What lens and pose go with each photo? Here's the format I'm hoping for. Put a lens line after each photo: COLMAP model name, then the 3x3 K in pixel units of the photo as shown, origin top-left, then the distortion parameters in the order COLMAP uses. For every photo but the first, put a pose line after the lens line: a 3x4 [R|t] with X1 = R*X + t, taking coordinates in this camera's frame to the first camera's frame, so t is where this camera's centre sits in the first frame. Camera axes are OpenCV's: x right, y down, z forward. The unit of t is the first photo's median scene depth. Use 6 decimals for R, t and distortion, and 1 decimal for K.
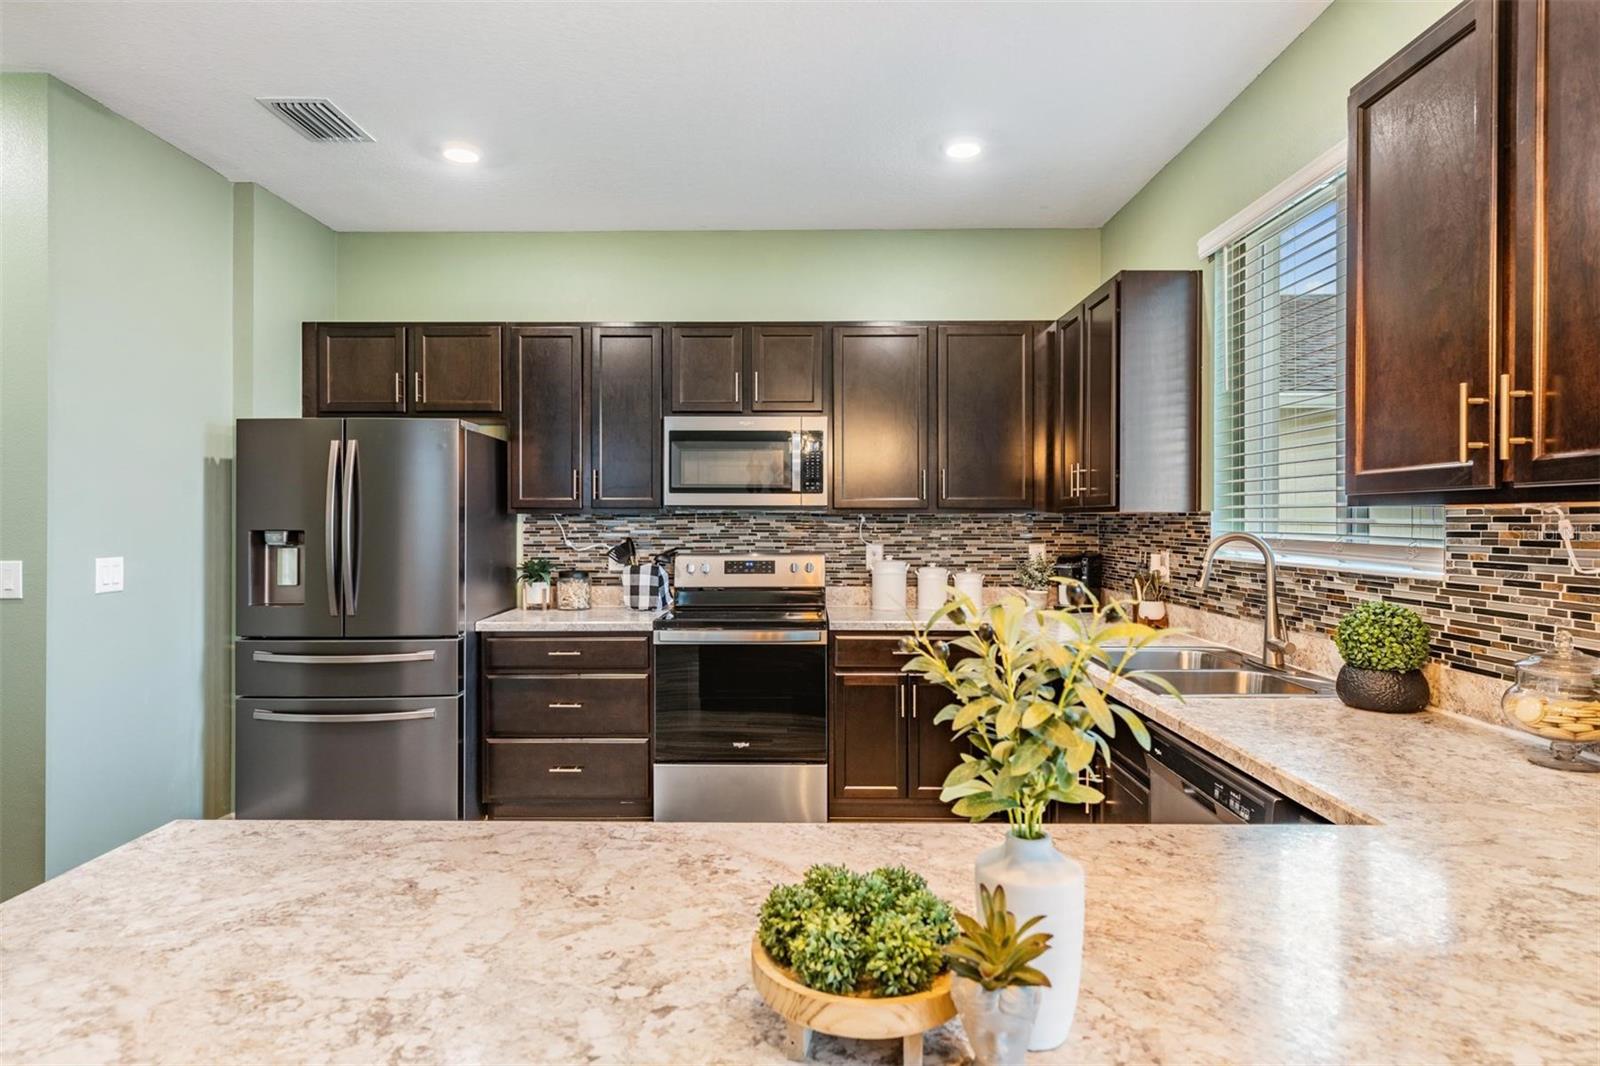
lens RADIAL K [[884.0, 0, 794.0], [0, 884.0, 516.8], [0, 0, 1]] dist [0.002871, -0.000253]
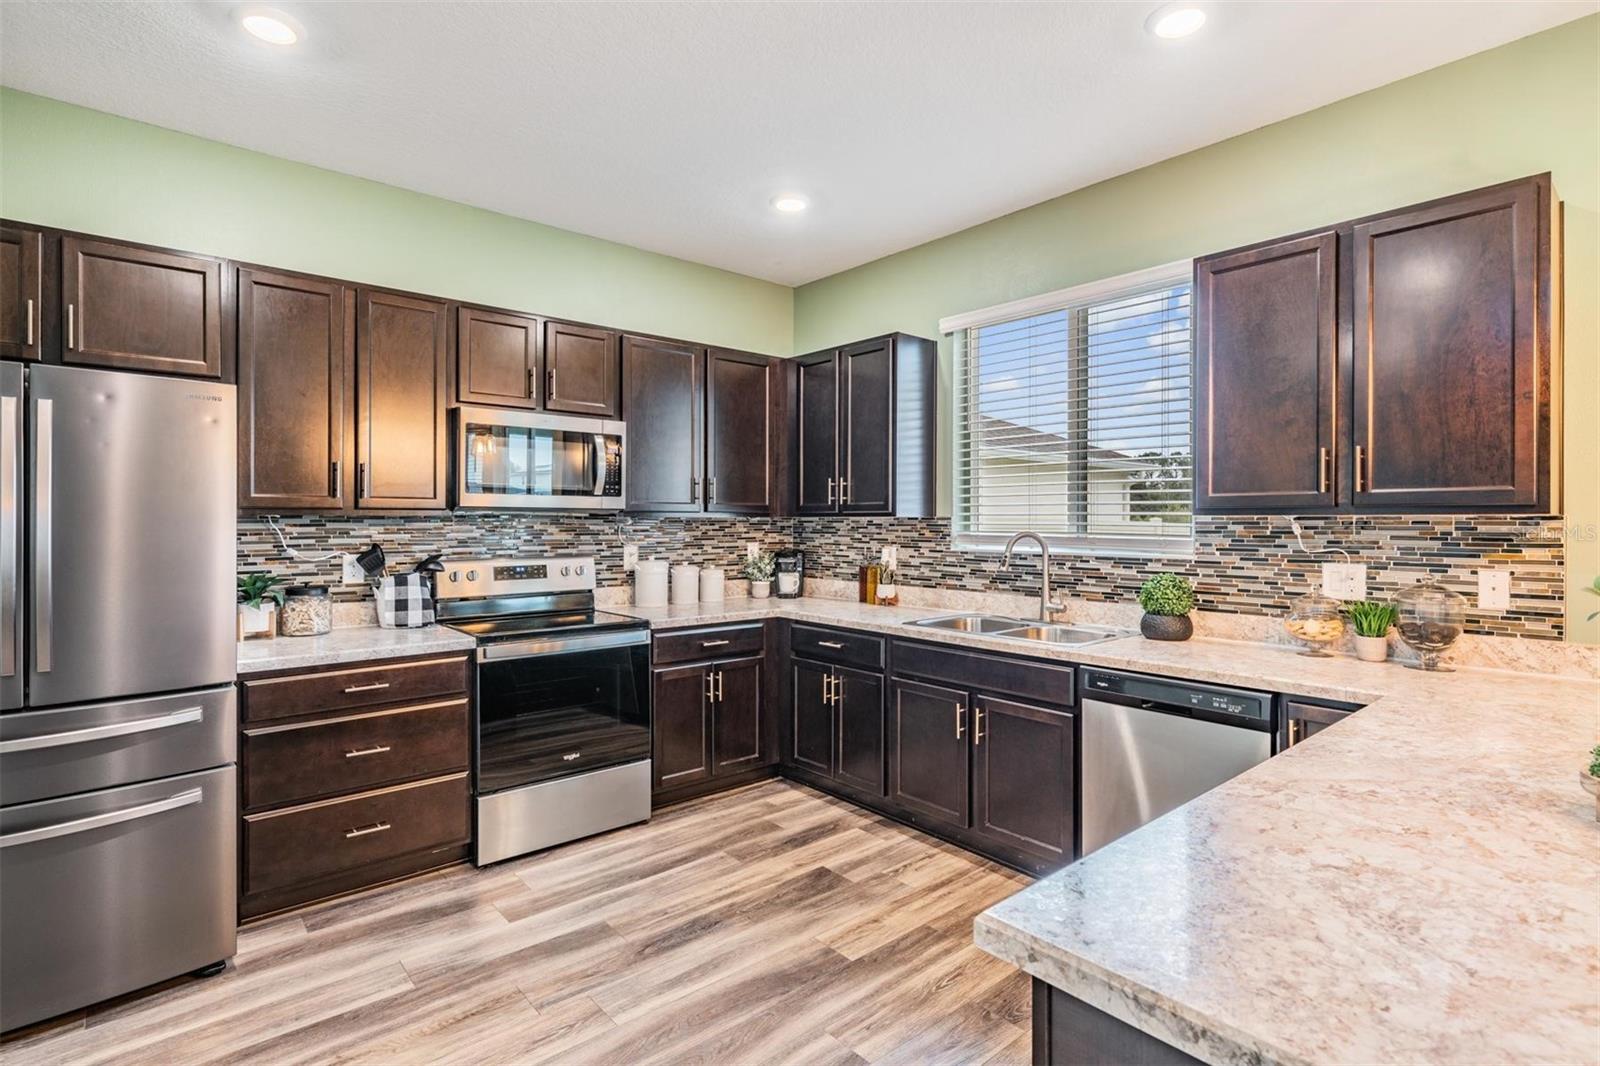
lens RADIAL K [[779.7, 0, 793.7], [0, 779.7, 521.9], [0, 0, 1]] dist [0.001737, -0.000819]
pose [[0.752900, 0.000193, 0.658135, -0.410671], [-0.003026, 0.999990, 0.003168, -0.000861], [-0.658128, -0.004376, 0.752893, 0.191335]]
